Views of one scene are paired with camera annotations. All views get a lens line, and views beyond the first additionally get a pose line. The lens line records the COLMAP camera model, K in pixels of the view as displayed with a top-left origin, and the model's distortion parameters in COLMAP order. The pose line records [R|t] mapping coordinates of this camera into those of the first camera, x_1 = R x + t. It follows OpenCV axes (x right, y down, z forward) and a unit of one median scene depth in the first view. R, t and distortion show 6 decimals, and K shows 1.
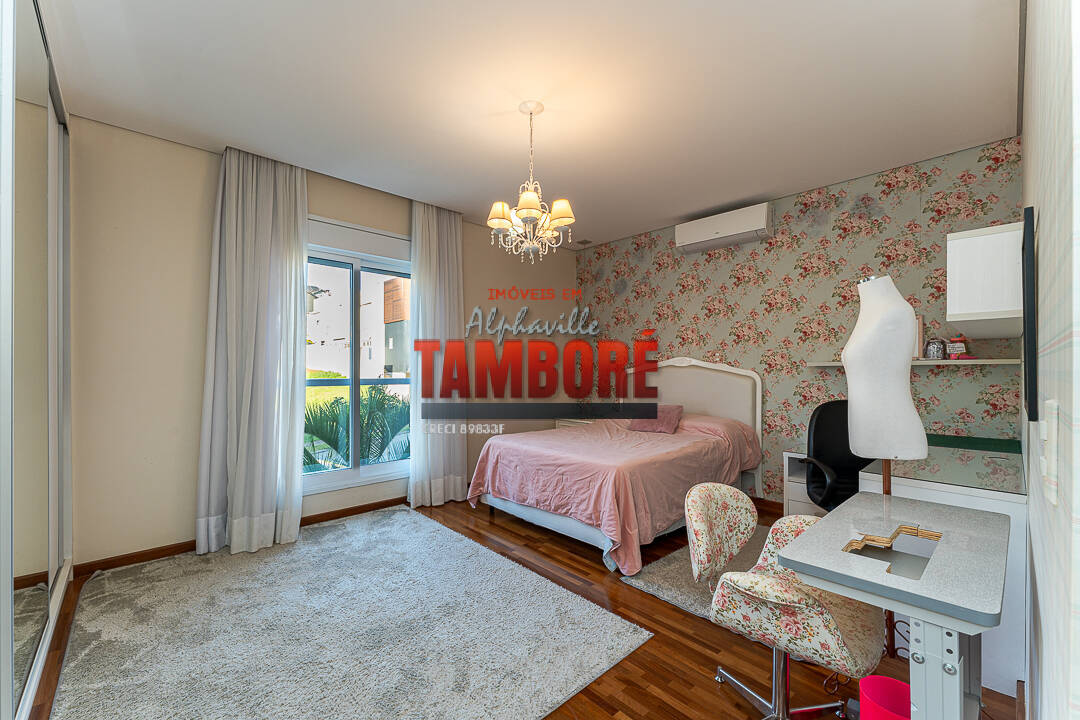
lens RADIAL K [[438.0, 0, 539.9], [0, 438.0, 367.1], [0, 0, 1]] dist [-0.000879, -0.000057]
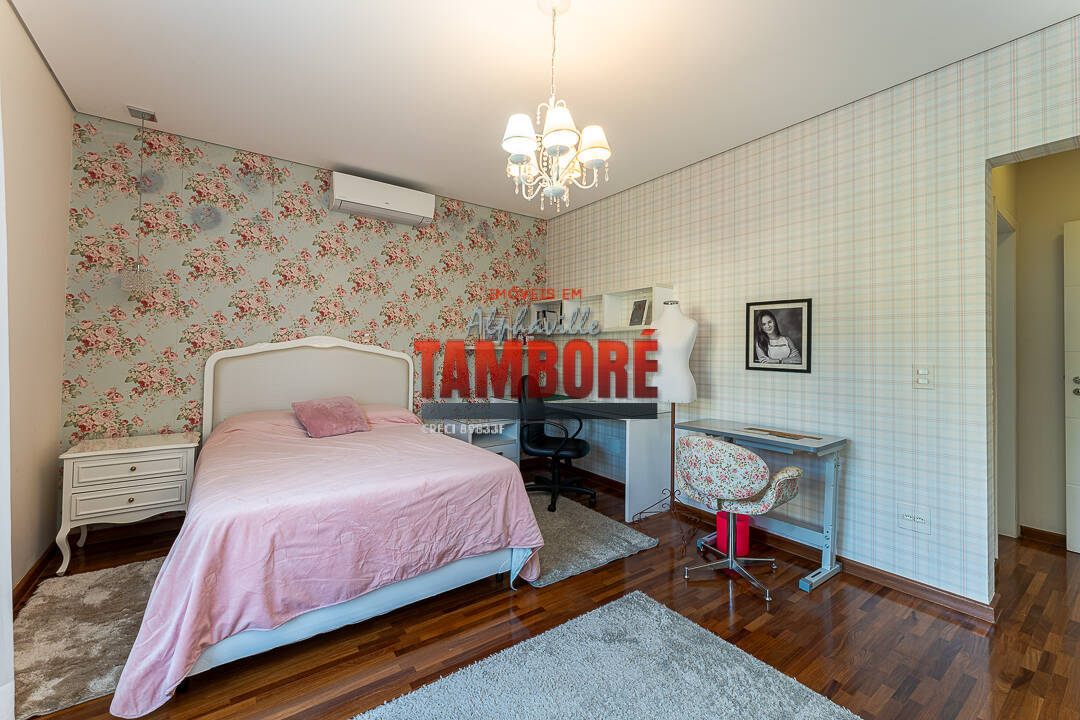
lens RADIAL K [[438.0, 0, 539.9], [0, 438.0, 337.2], [0, 0, 1]] dist [-0.000879, -0.000057]
pose [[0.124915, 0.029186, 0.991738, -0.483923], [-0.014311, 0.999516, -0.027612, -0.004562], [-0.992064, -0.010744, 0.125273, 0.590684]]
